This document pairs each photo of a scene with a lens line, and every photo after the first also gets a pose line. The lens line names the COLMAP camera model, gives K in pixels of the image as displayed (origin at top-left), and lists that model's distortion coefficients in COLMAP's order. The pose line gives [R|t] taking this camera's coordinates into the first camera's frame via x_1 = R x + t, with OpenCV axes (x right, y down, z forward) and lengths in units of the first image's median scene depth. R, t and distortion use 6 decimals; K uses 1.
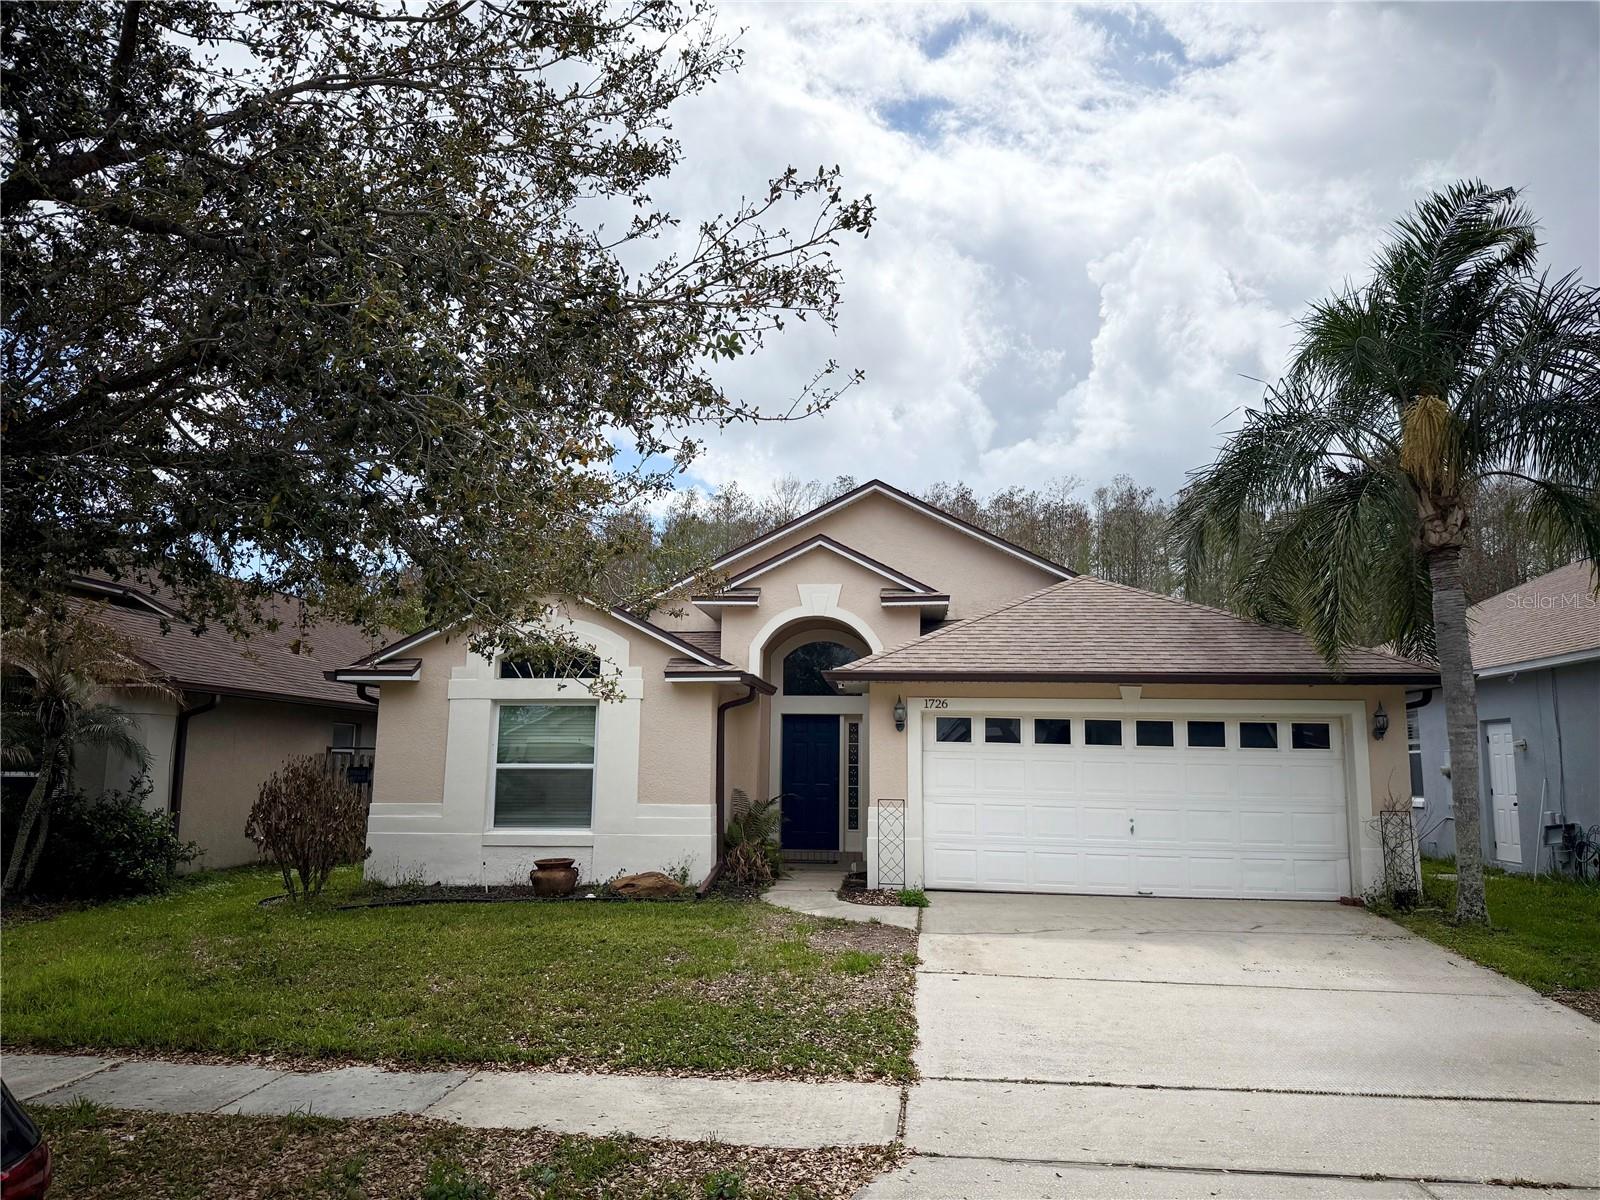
lens RADIAL K [[1121.9, 0, 804.5], [0, 1121.9, 598.8], [0, 0, 1]] dist [0.009706, -0.031735]
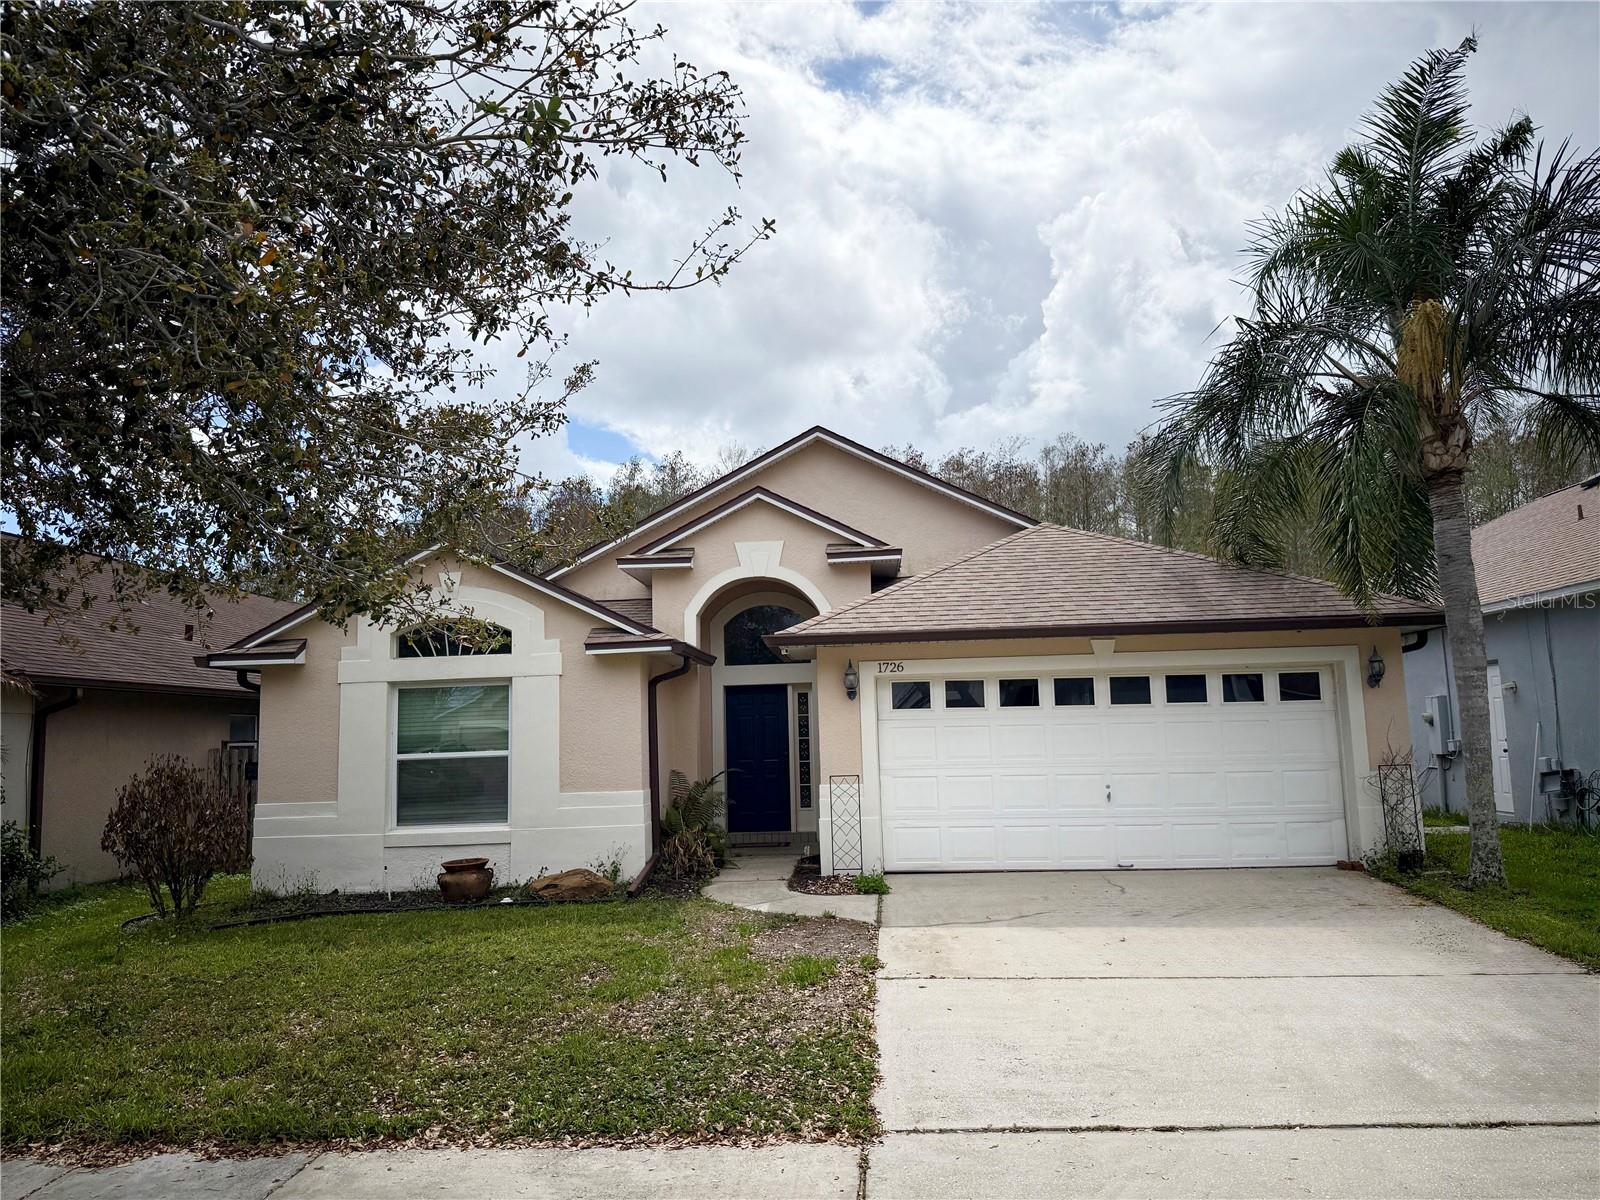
lens RADIAL K [[1121.9, 0, 811.8], [0, 1121.9, 593.7], [0, 0, 1]] dist [0.009706, -0.031735]
pose [[0.998275, -0.035492, 0.046770, 0.014417], [0.034486, 0.999160, 0.022147, 0.012631], [-0.047517, -0.020496, 0.998660, 0.107071]]
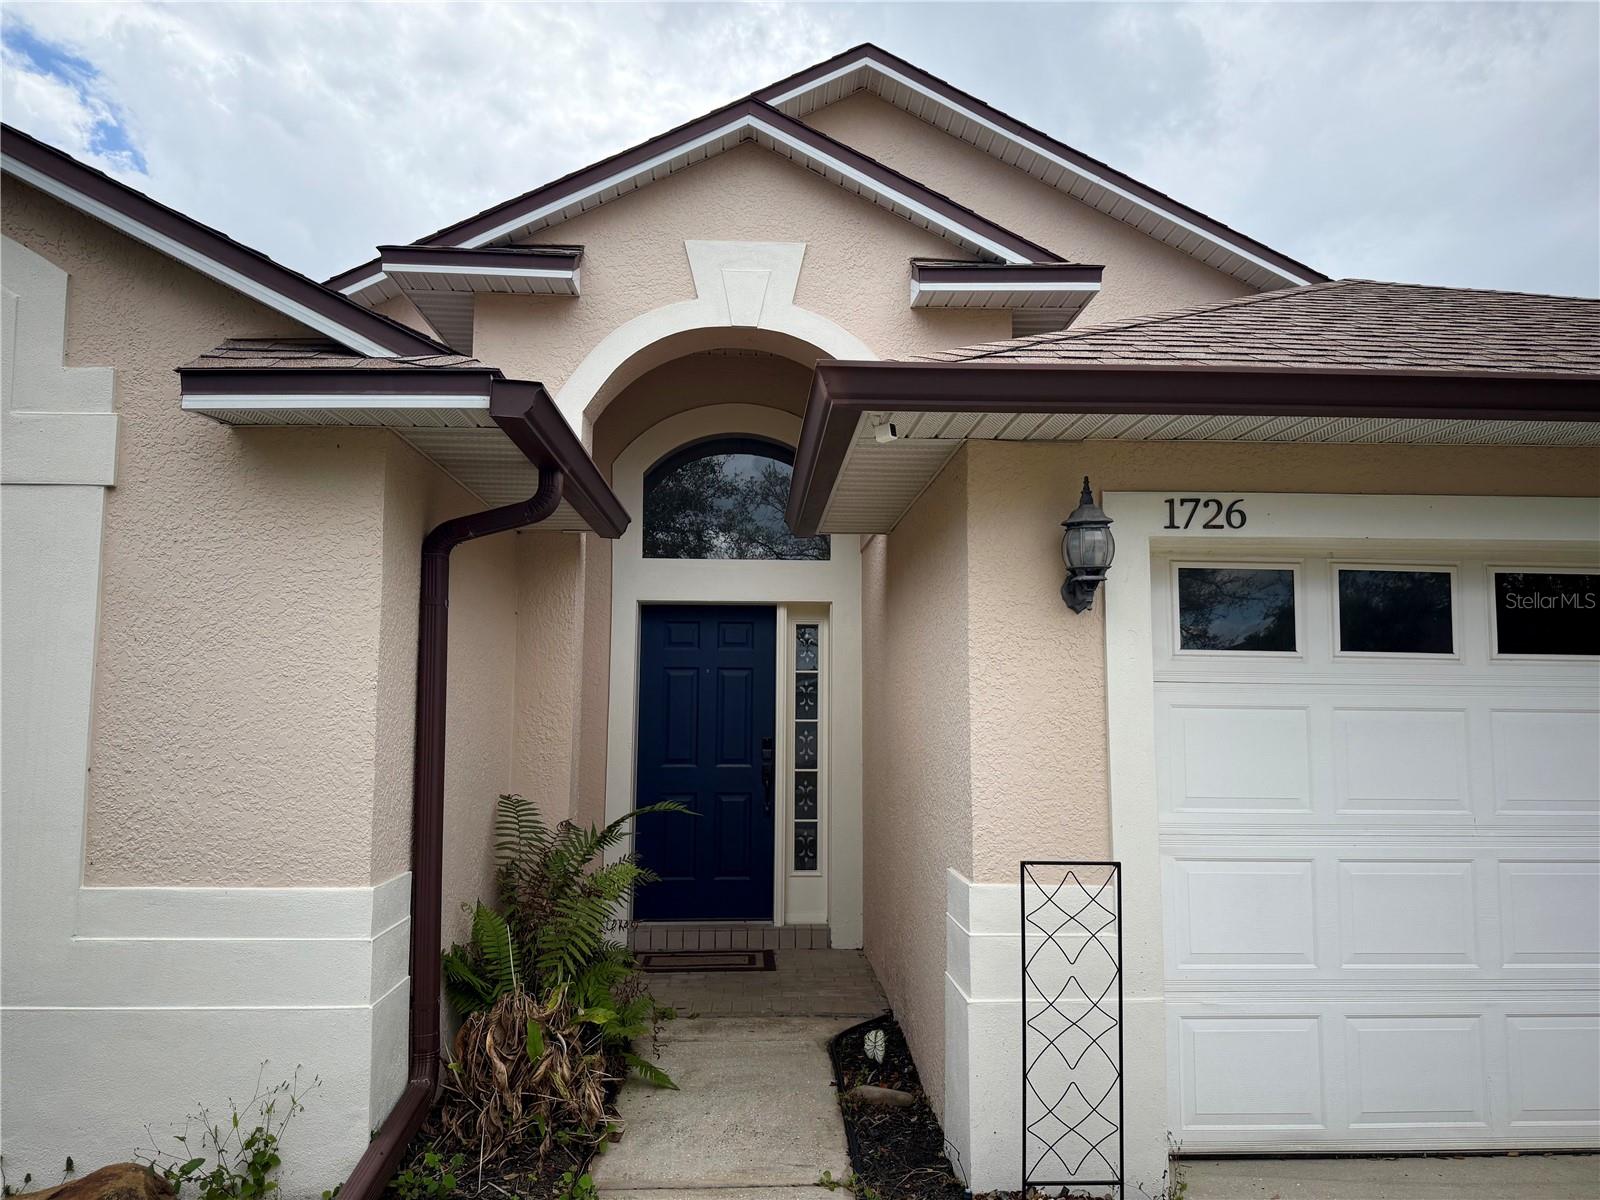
lens RADIAL K [[1121.9, 0, 809.9], [0, 1121.9, 616.2], [0, 0, 1]] dist [0.009706, -0.031735]
pose [[0.989887, 0.006338, 0.141713, -0.020163], [-0.015257, 0.997963, 0.061942, 0.103641], [-0.141032, -0.063477, 0.987968, 0.735054]]
